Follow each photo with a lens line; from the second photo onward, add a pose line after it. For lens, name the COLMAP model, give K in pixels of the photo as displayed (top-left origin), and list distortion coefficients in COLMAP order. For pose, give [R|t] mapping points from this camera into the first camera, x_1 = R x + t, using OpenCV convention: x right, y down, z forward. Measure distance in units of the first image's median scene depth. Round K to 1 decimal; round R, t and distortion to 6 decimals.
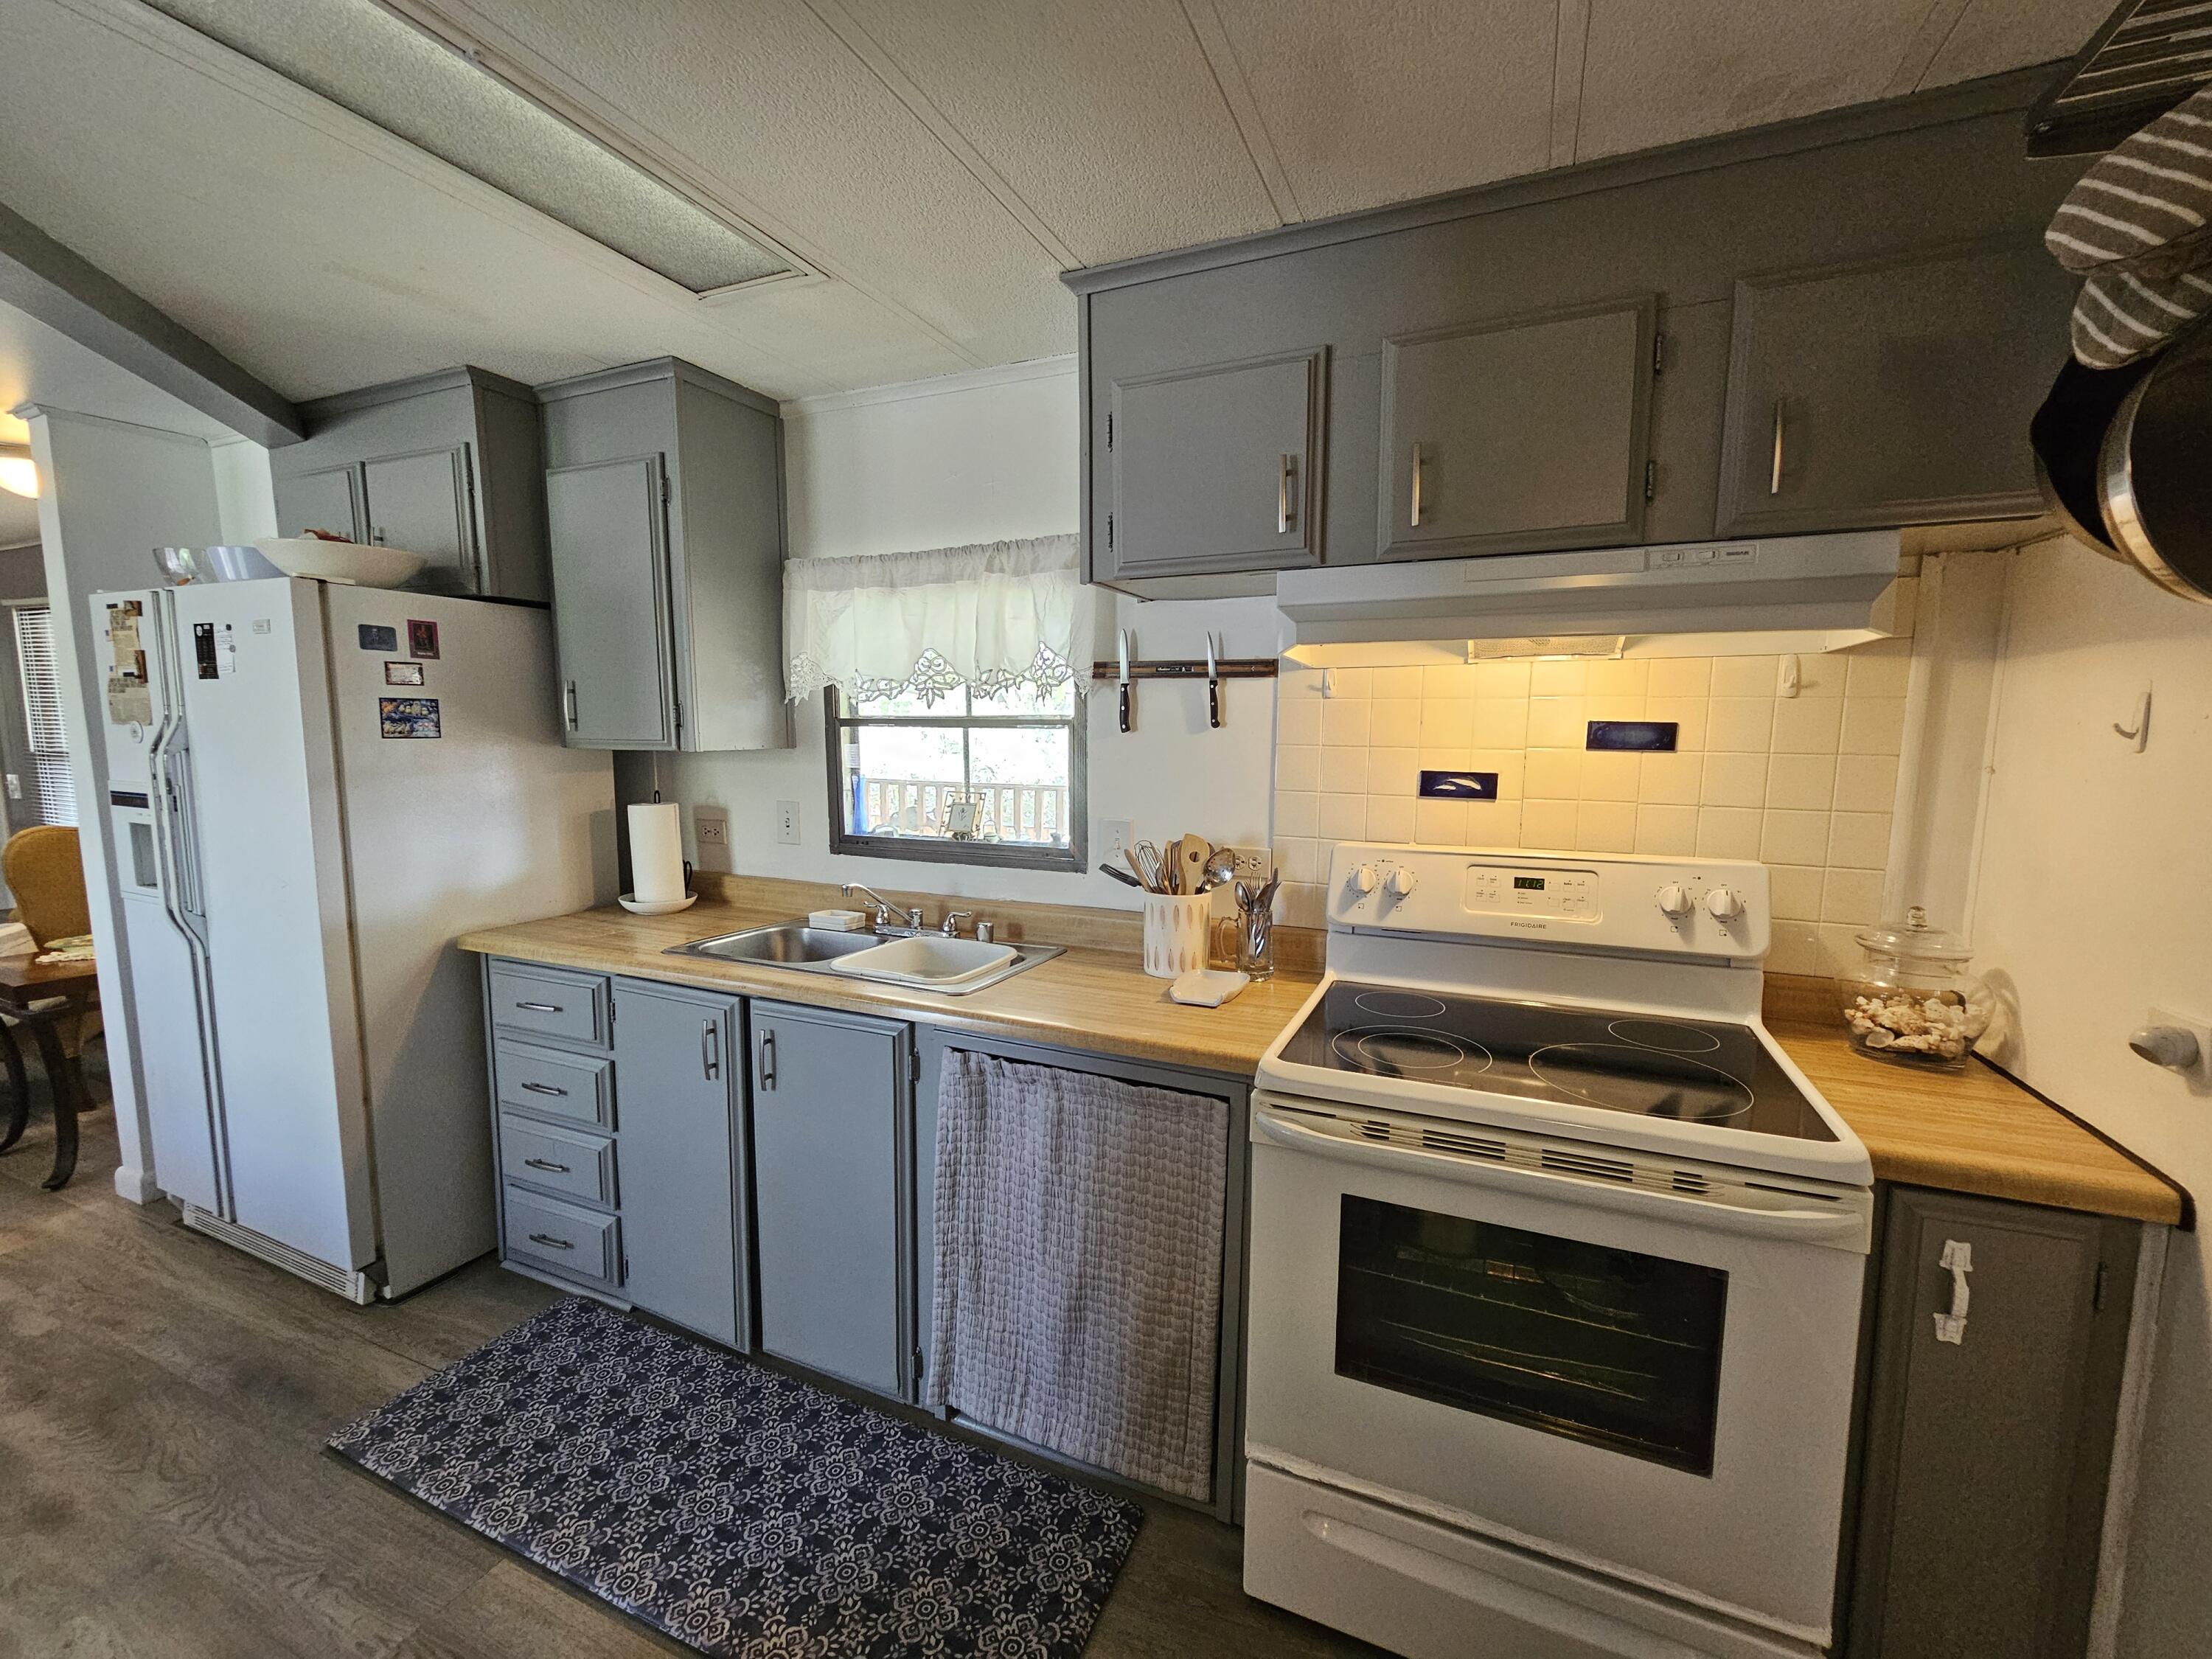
lens RADIAL K [[904.8, 0, 1114.1], [0, 904.8, 832.5], [0, 0, 1]] dist [-0.002826, -0.000479]
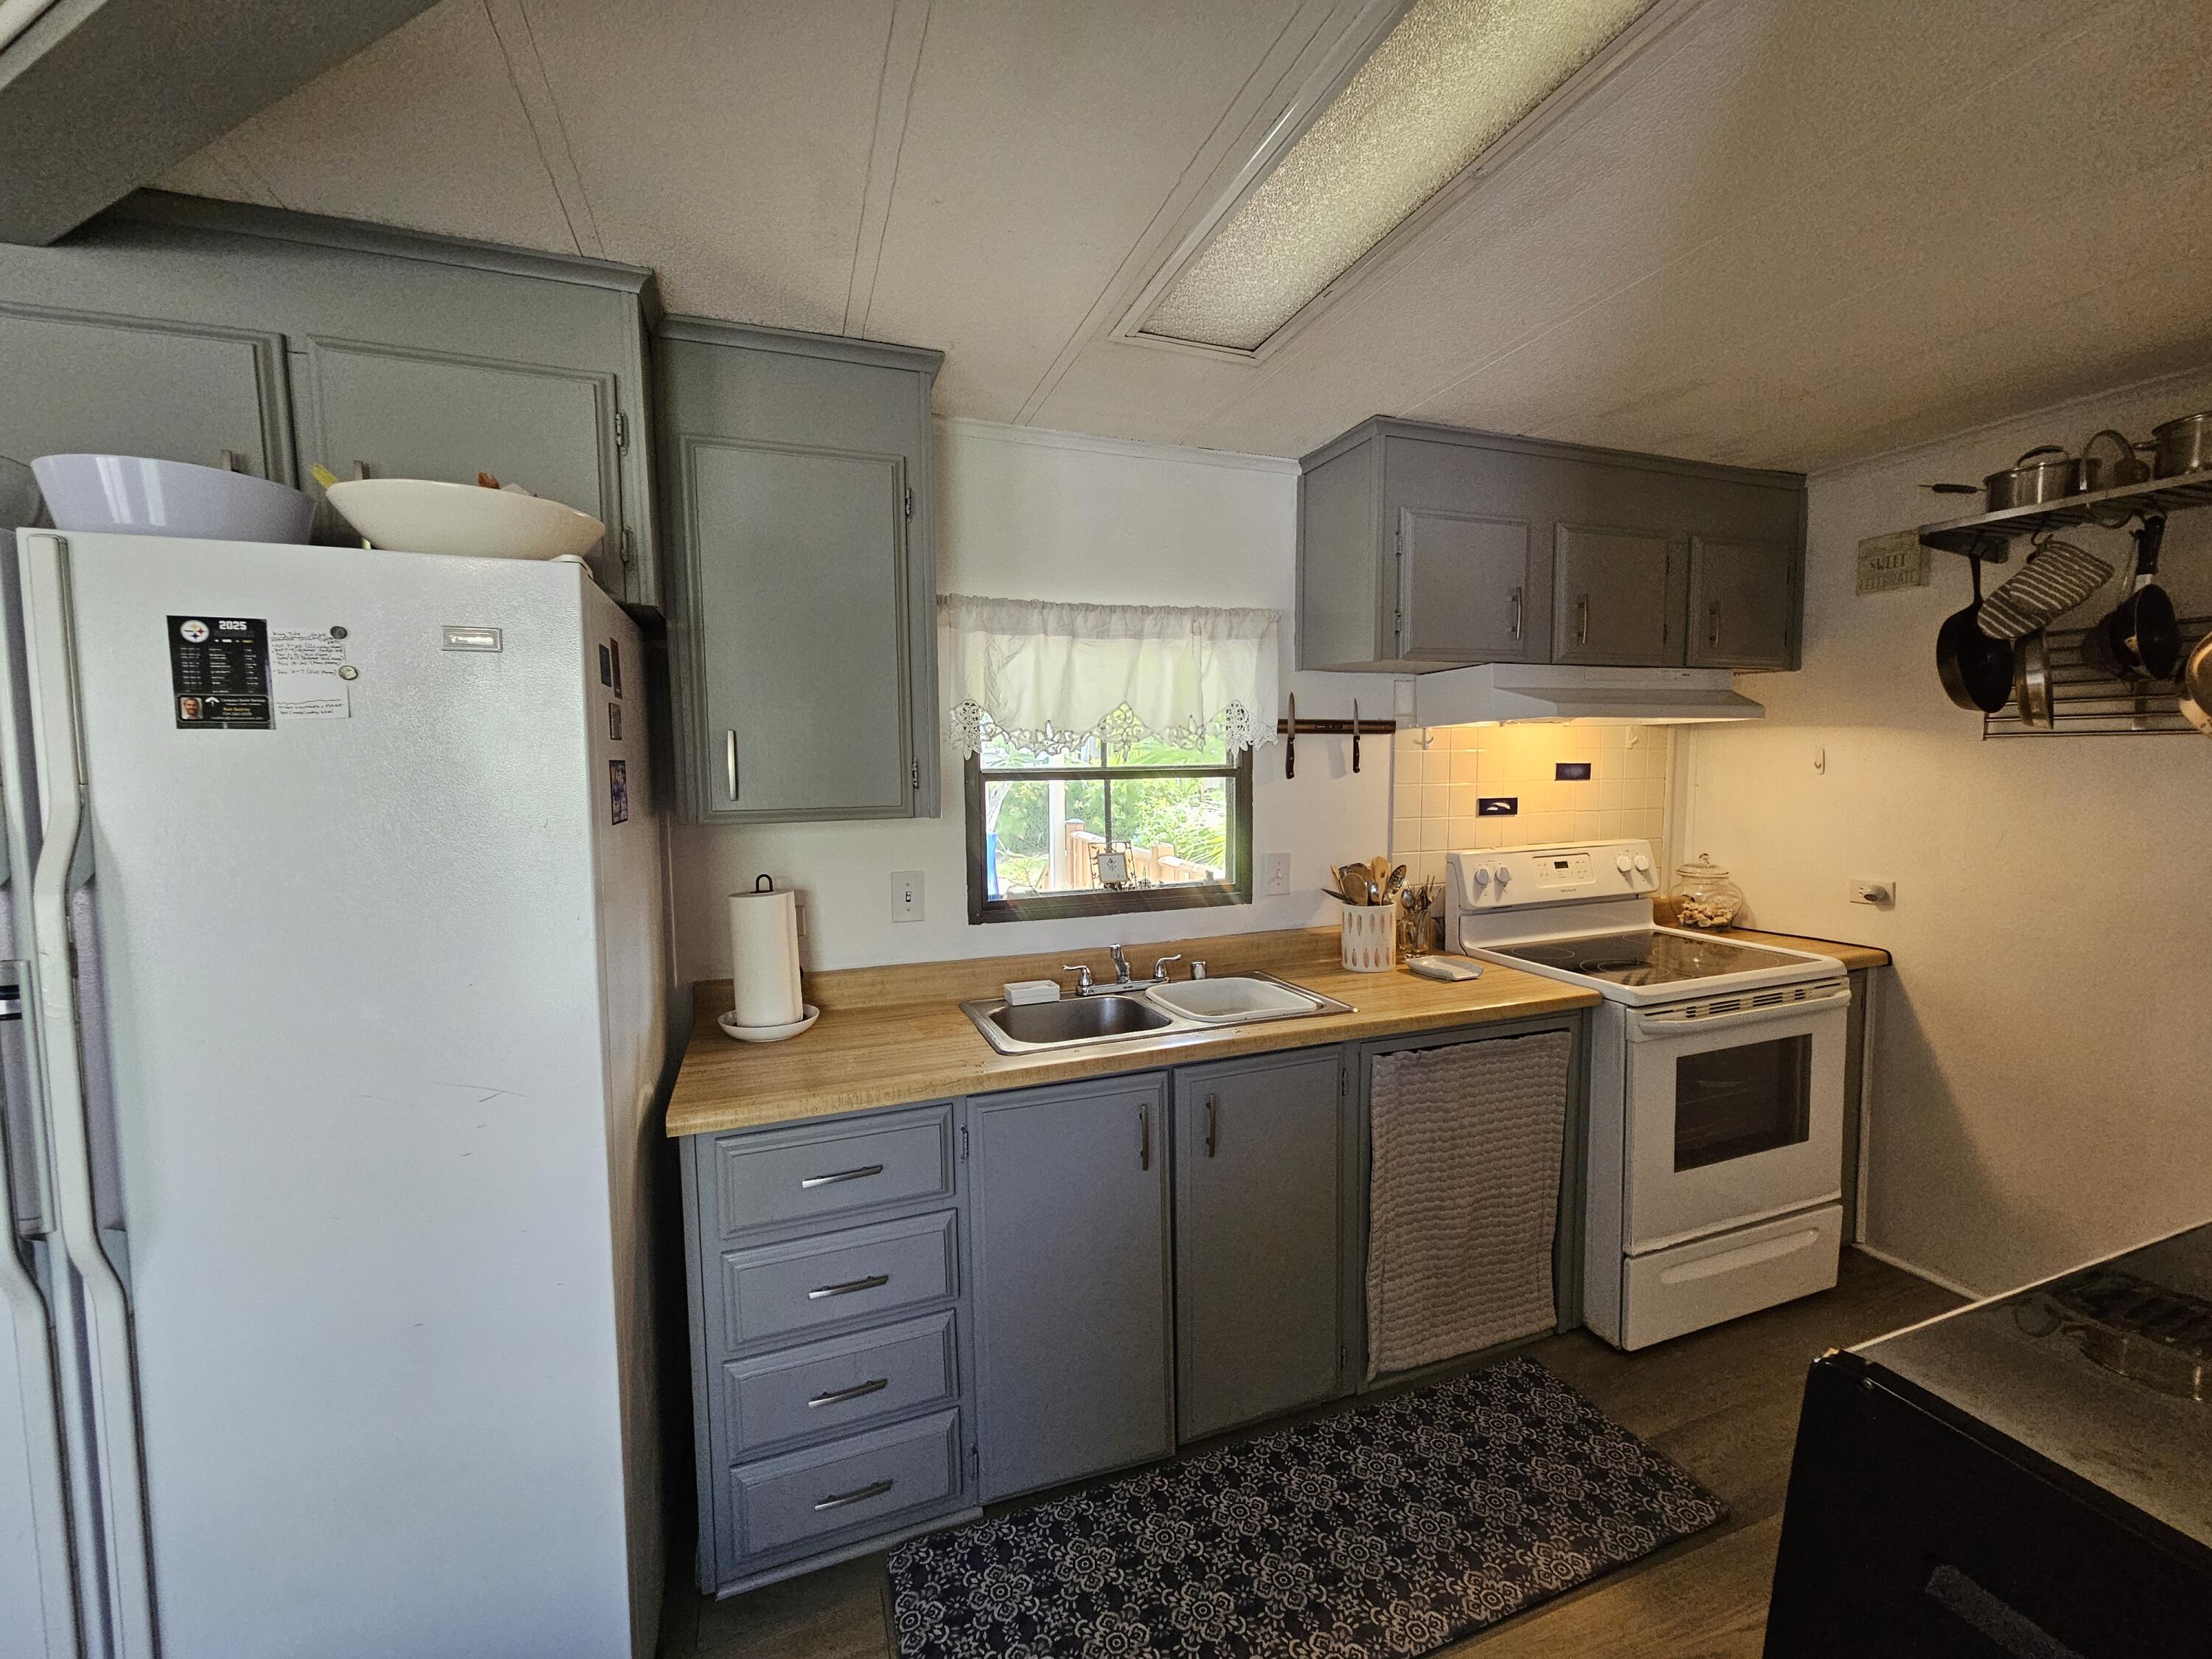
lens RADIAL K [[904.8, 0, 1114.1], [0, 904.8, 832.5], [0, 0, 1]] dist [-0.002826, -0.000479]
pose [[0.722995, -0.072496, 0.687039, -1.069123], [0.096997, 0.995280, 0.002949, -0.072581], [-0.684010, 0.064509, 0.726614, 0.331141]]
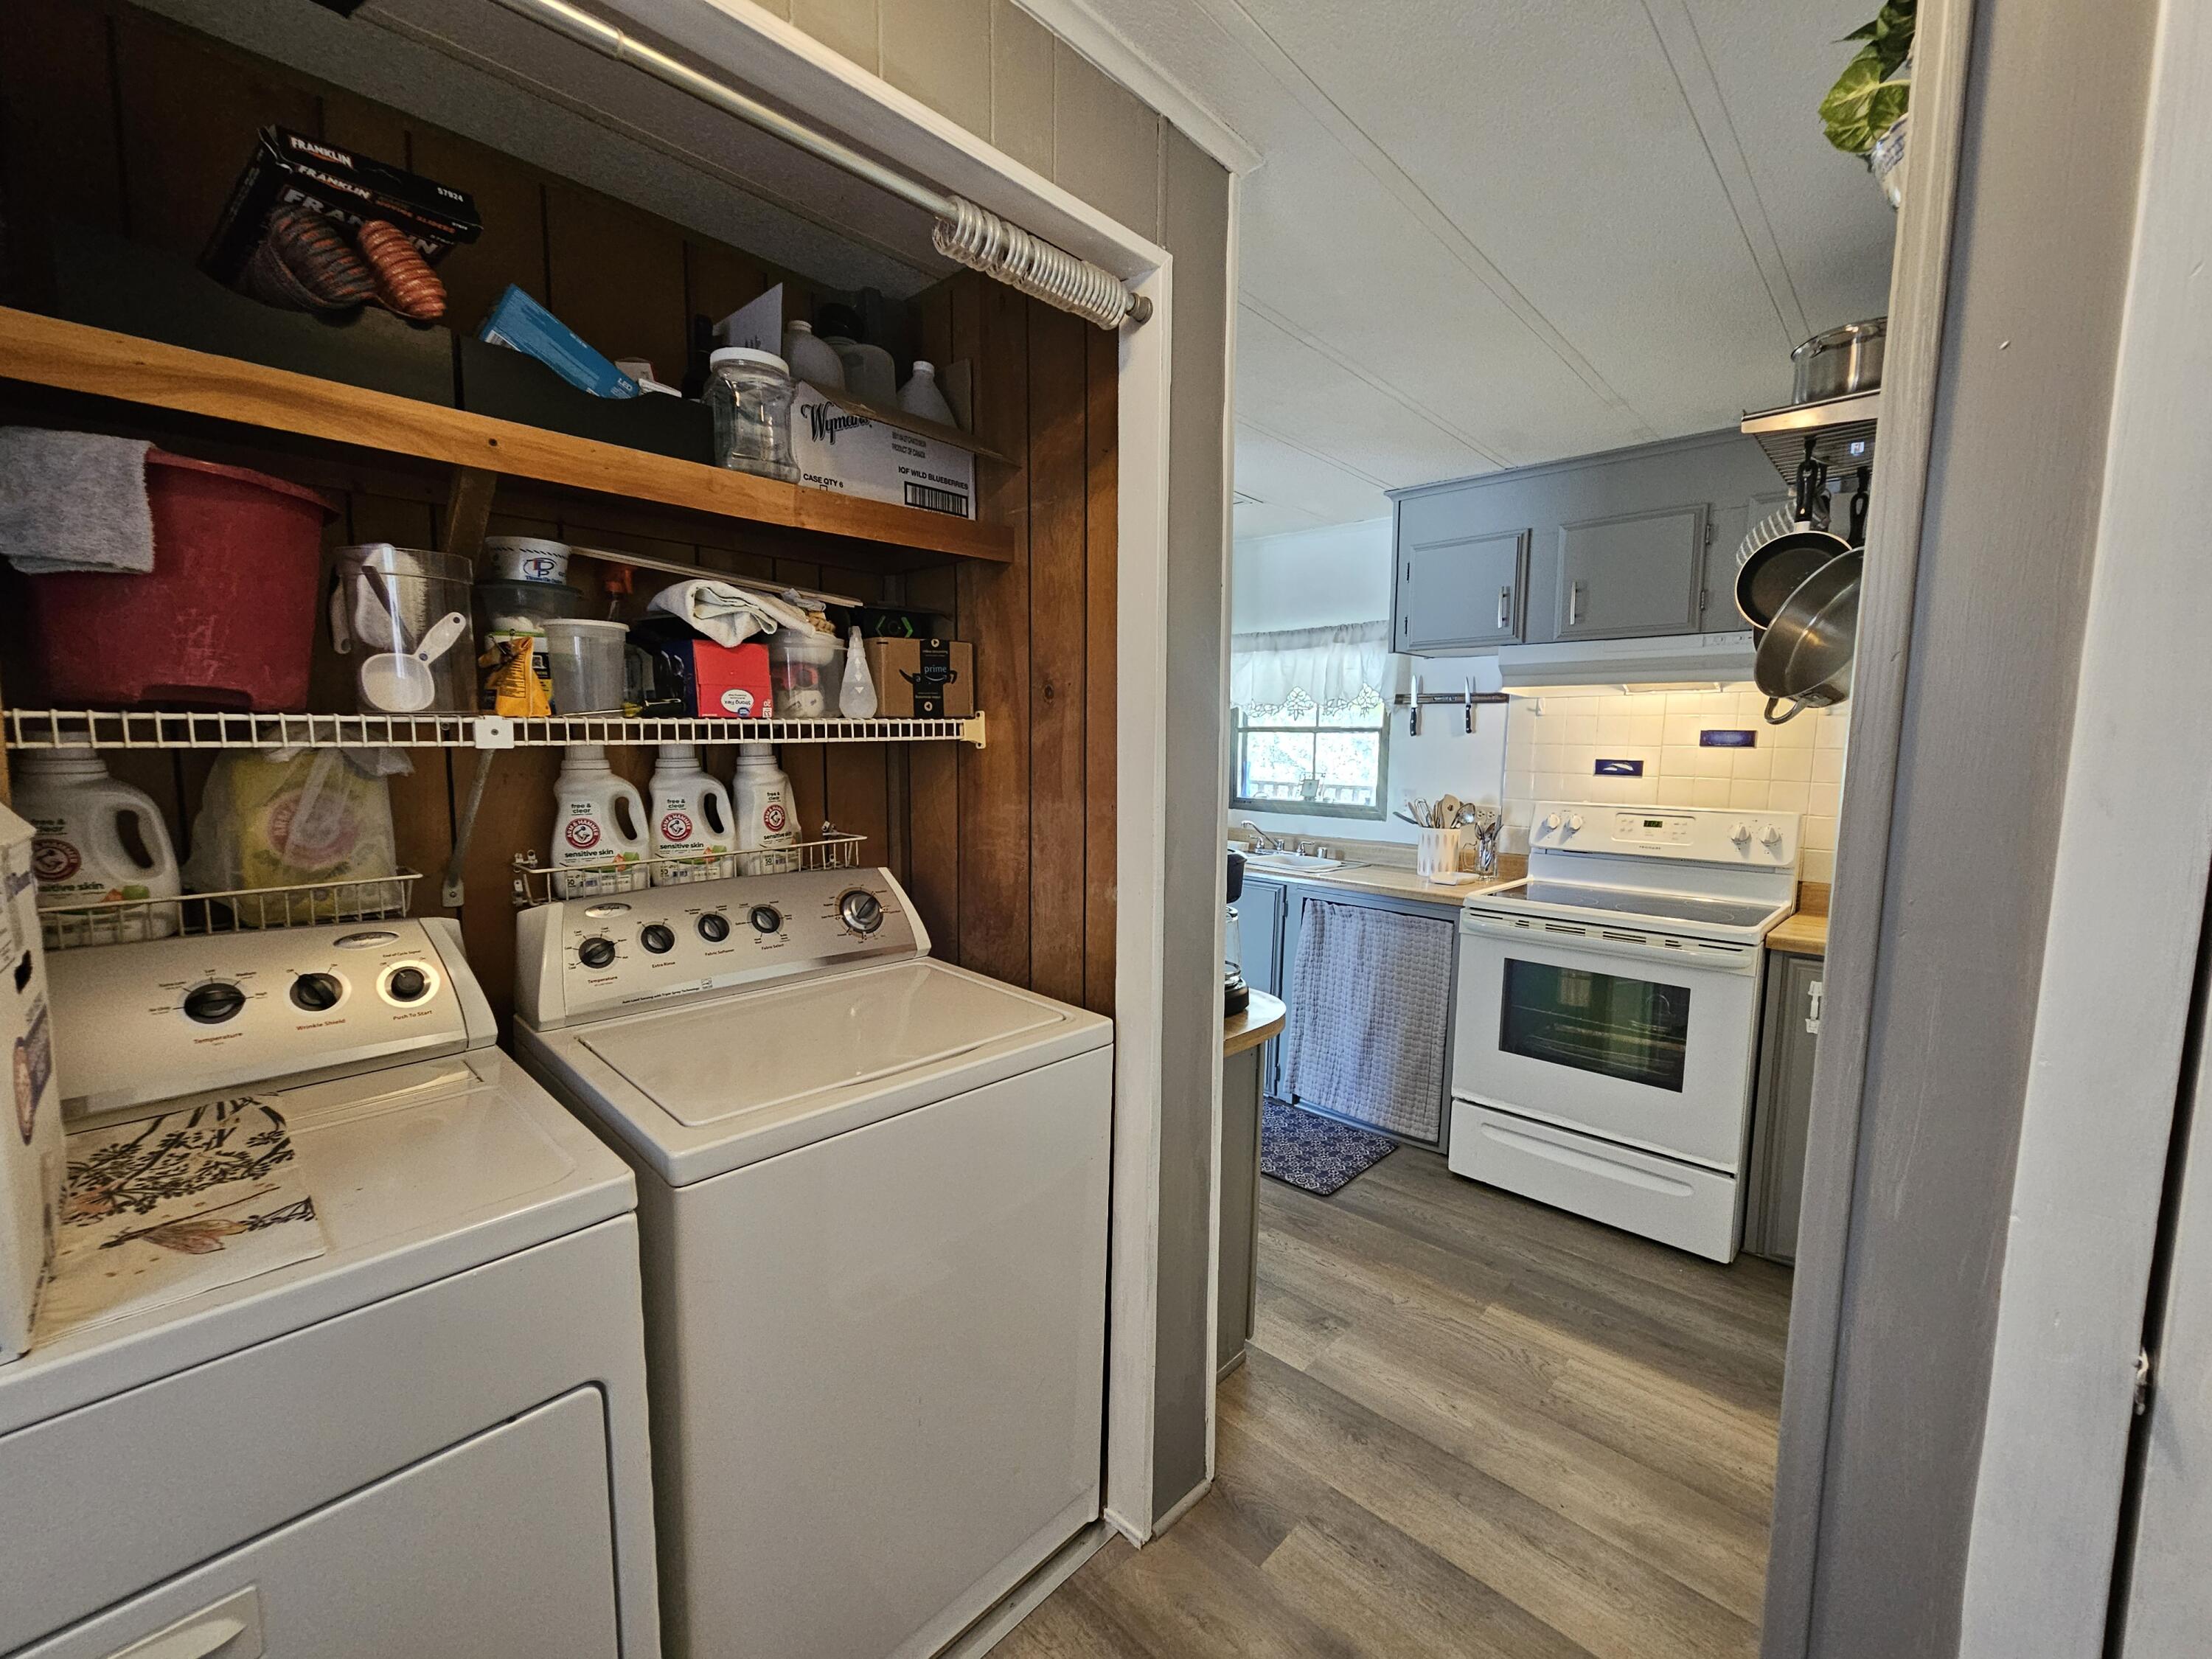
lens RADIAL K [[895.5, 0, 1129.7], [0, 895.5, 830.1], [0, 0, 1]] dist [0.001590, 0.000010]
pose [[0.946745, 0.041935, -0.319242, 0.056866], [-0.048746, 0.998722, -0.013373, 0.122848], [0.318273, 0.028223, 0.947579, -0.811199]]
